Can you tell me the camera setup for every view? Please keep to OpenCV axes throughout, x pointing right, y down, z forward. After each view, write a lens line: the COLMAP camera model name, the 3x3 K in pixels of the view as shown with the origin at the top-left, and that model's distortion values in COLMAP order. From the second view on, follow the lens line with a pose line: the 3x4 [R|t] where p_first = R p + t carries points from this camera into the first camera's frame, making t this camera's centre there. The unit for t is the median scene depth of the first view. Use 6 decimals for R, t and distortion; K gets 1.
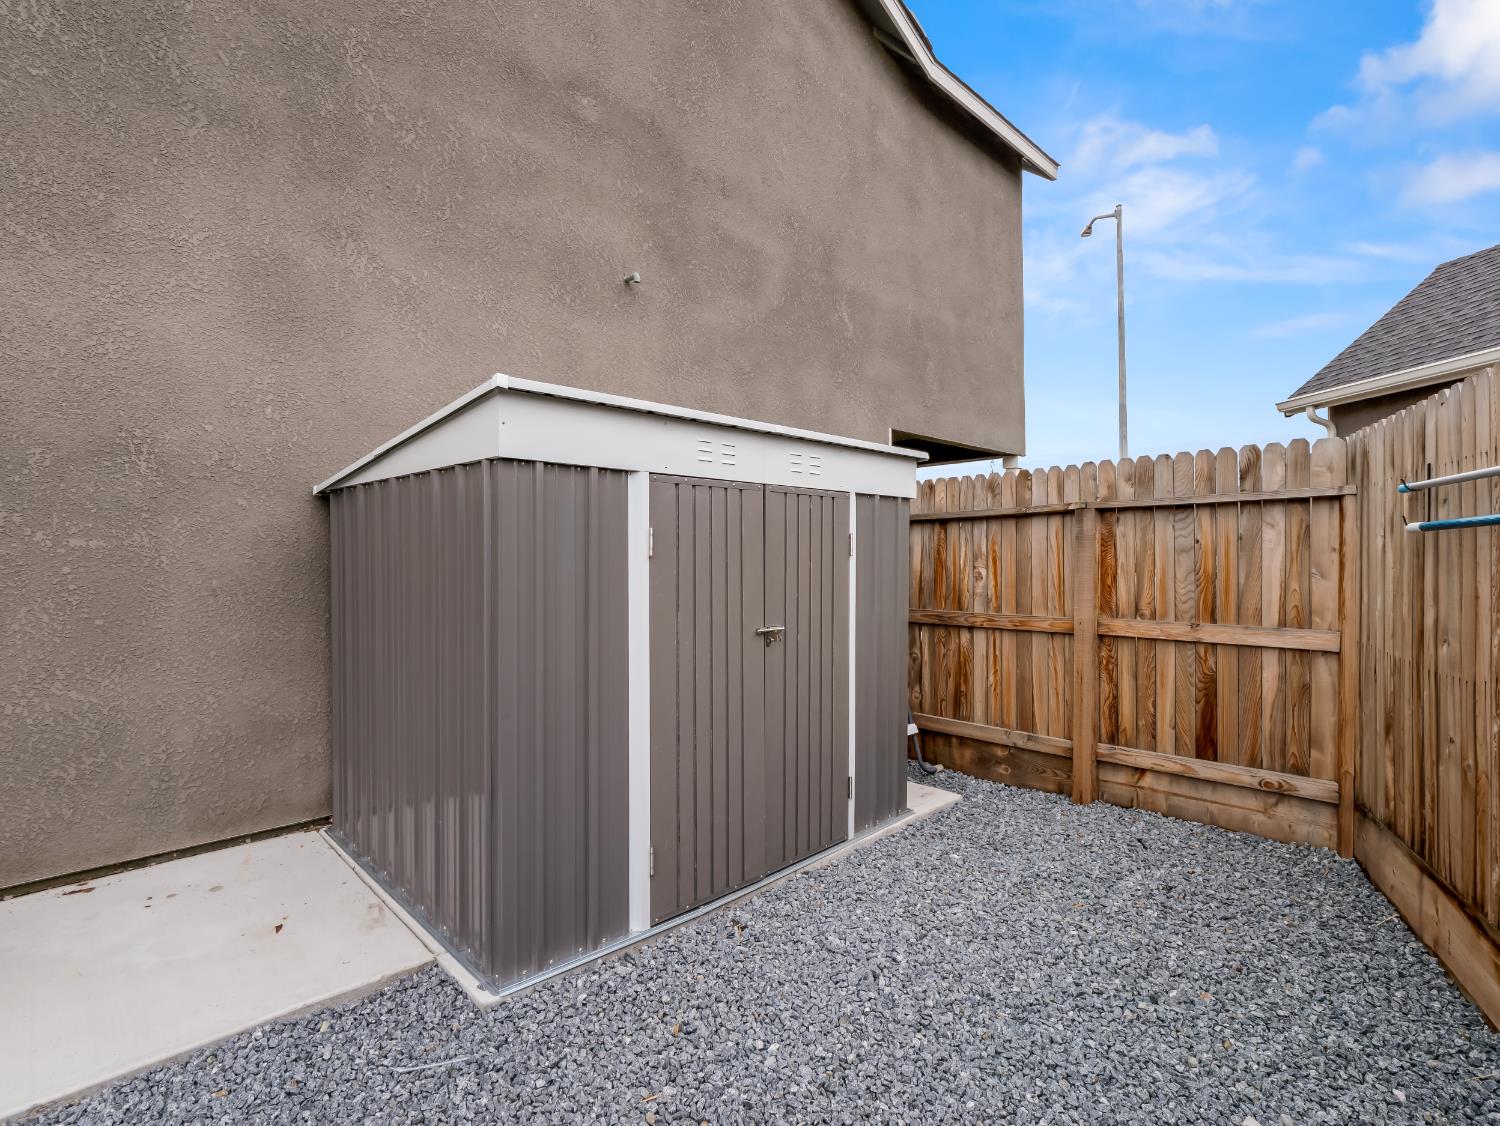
lens RADIAL K [[732.0, 0, 756.8], [0, 732.0, 563.9], [0, 0, 1]] dist [-0.021090, -0.001334]
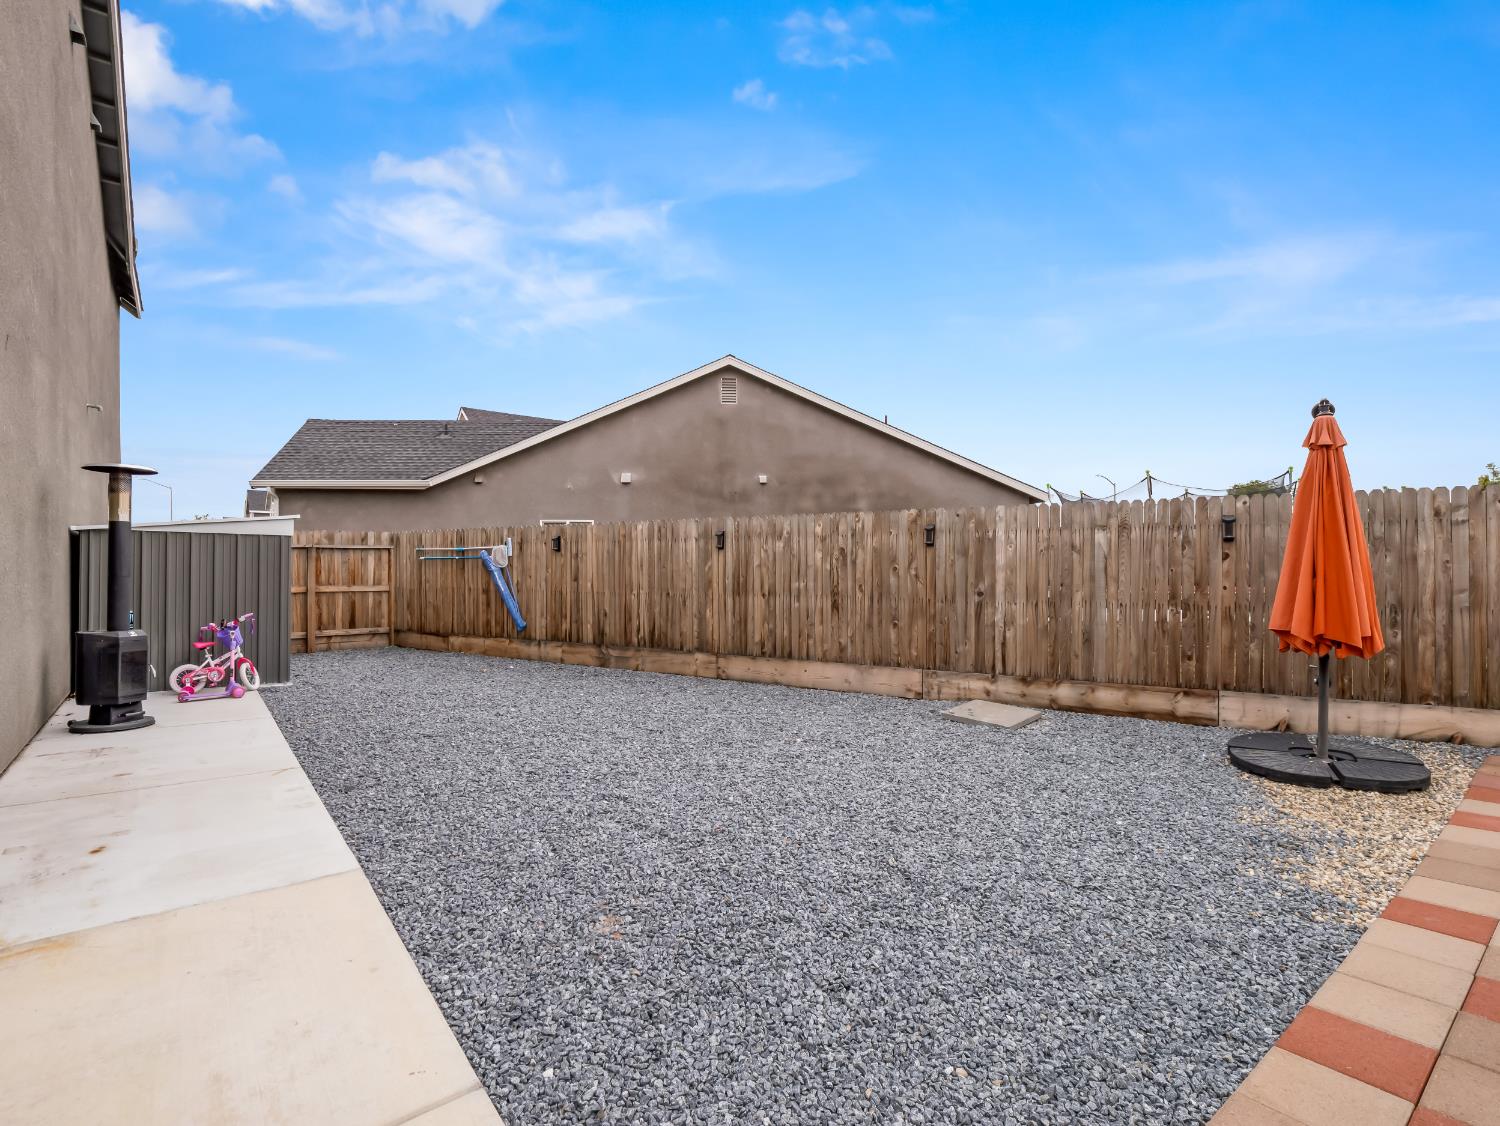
lens RADIAL K [[732.0, 0, 743.8], [0, 732.0, 567.3], [0, 0, 1]] dist [-0.021090, -0.001334]
pose [[0.109371, 0.003315, 0.993996, -2.413040], [0.013240, 0.999901, -0.004792, 0.040208], [-0.993913, 0.013685, 0.109316, -1.079955]]
